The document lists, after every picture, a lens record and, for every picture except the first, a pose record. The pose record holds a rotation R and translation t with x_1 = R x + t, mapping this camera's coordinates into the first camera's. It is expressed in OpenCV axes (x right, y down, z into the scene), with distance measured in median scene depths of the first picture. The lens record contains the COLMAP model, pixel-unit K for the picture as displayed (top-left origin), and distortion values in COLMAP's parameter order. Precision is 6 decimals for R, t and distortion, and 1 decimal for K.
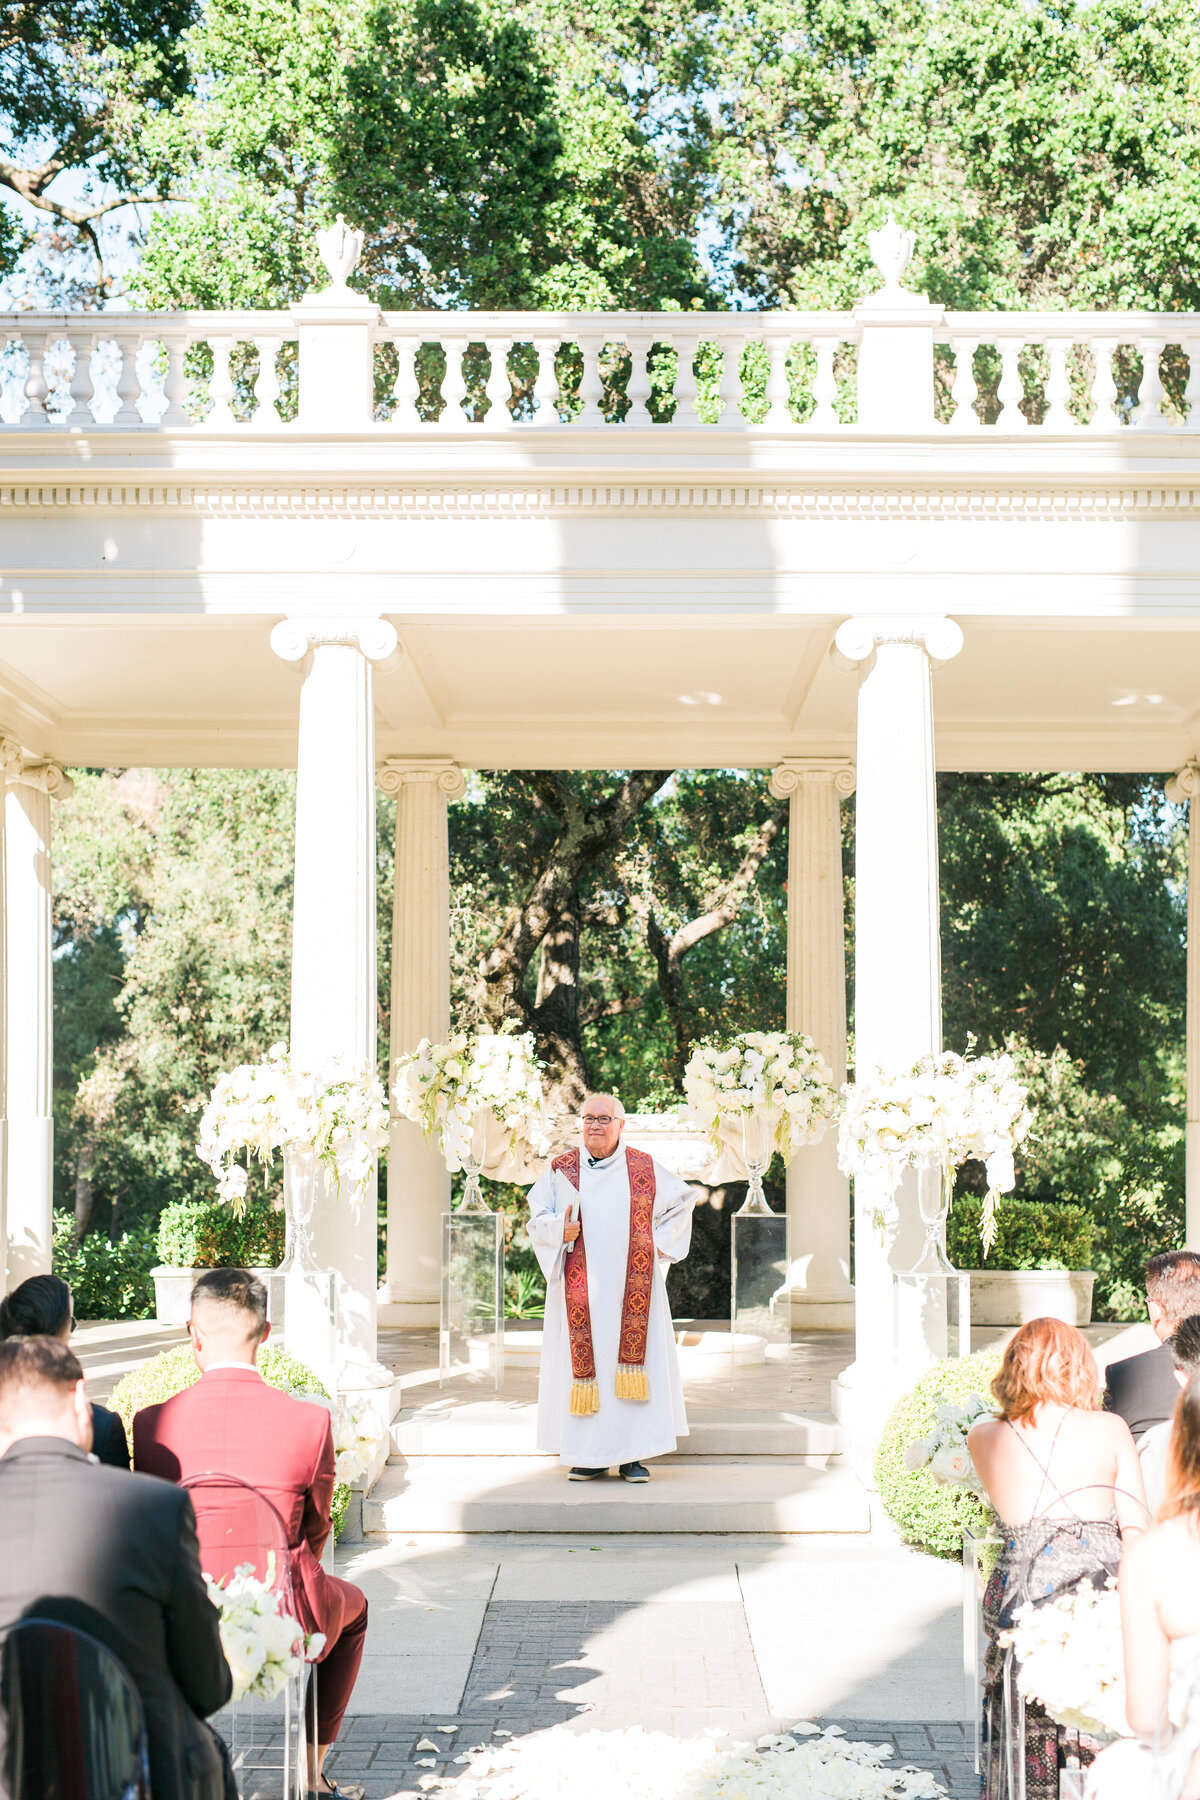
lens RADIAL K [[2336.7, 0, 518.5], [0, 2336.7, 883.3], [0, 0, 1]] dist [0.017220, 0.087624]
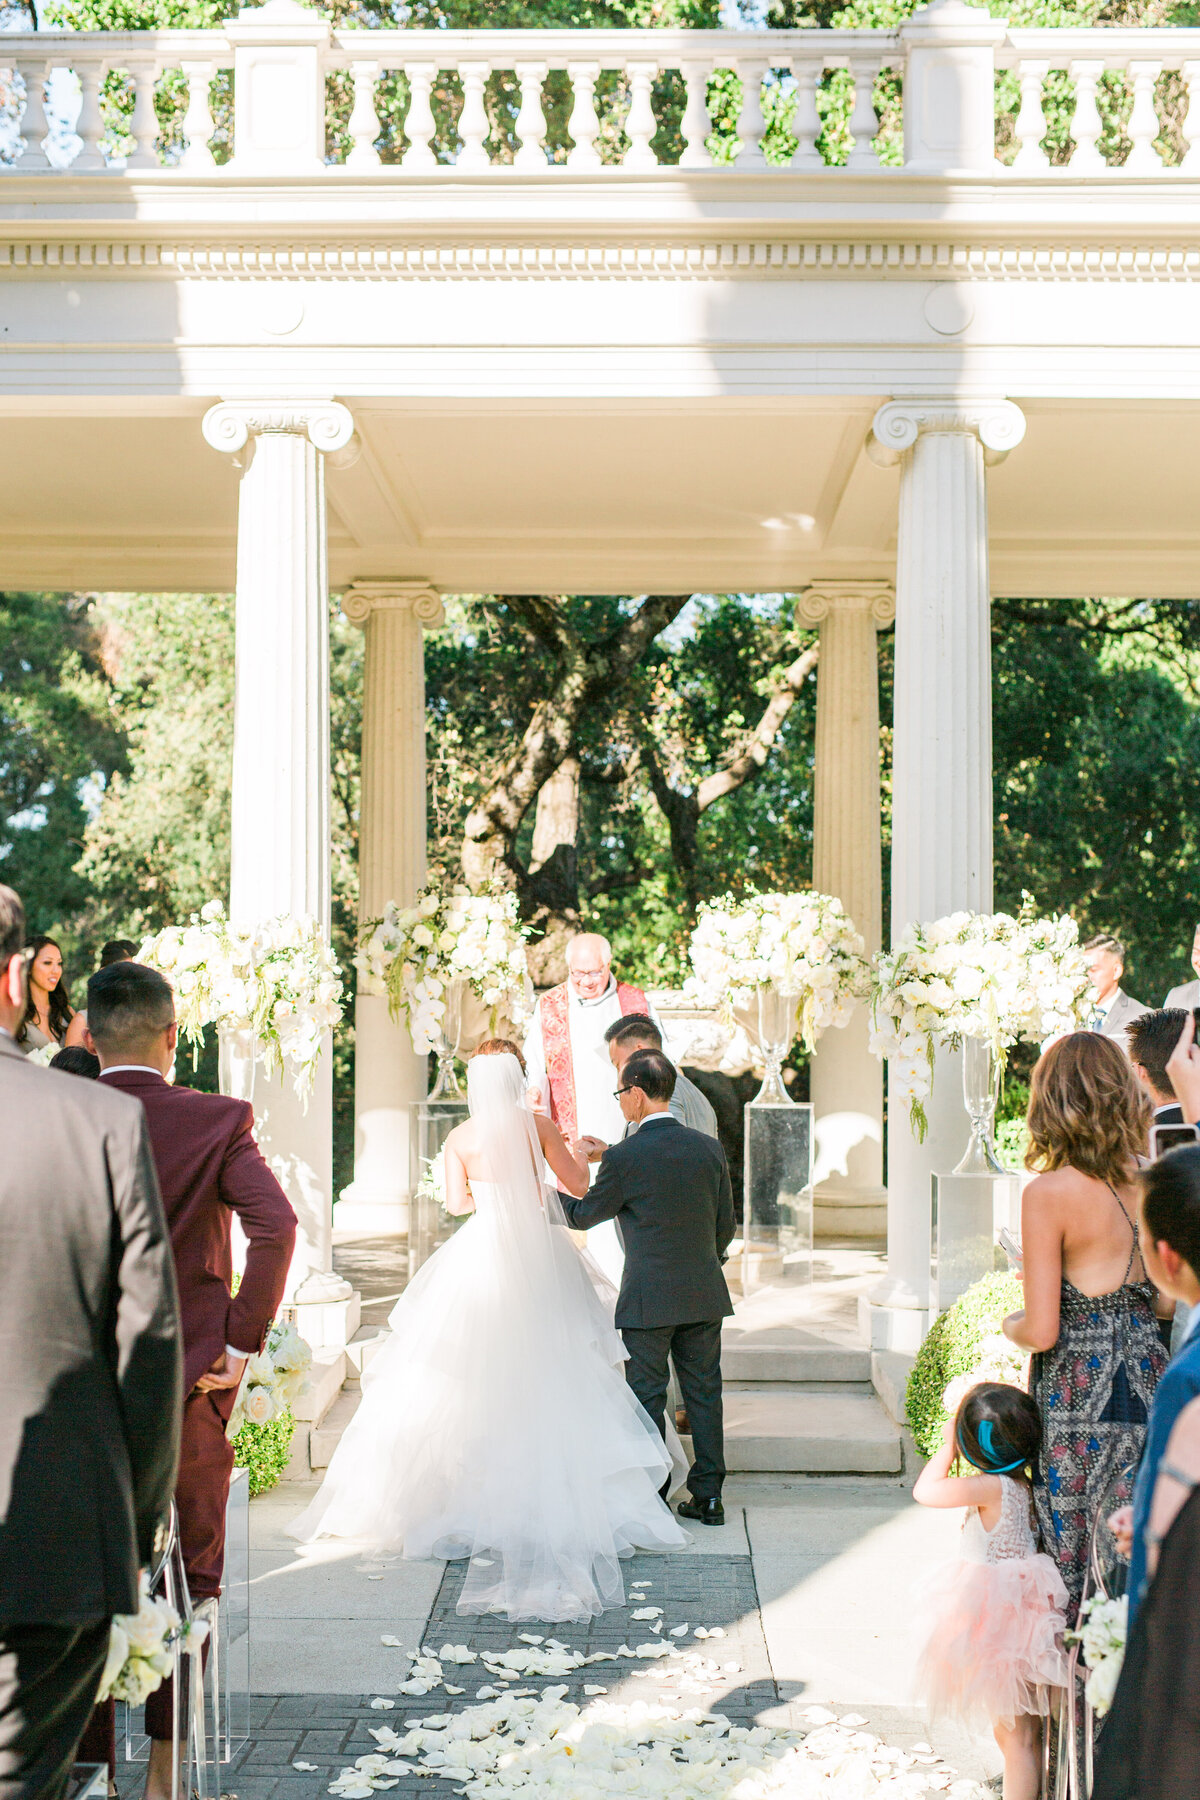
lens RADIAL K [[2381.6, 0, 528.3], [0, 2381.6, 901.2], [0, 0, 1]] dist [0.007708, 0.445270]
pose [[0.999921, 0.003645, -0.012008, 0.019672], [-0.003023, 0.998672, 0.051421, 0.019660], [0.012179, -0.051381, 0.998605, 0.114041]]
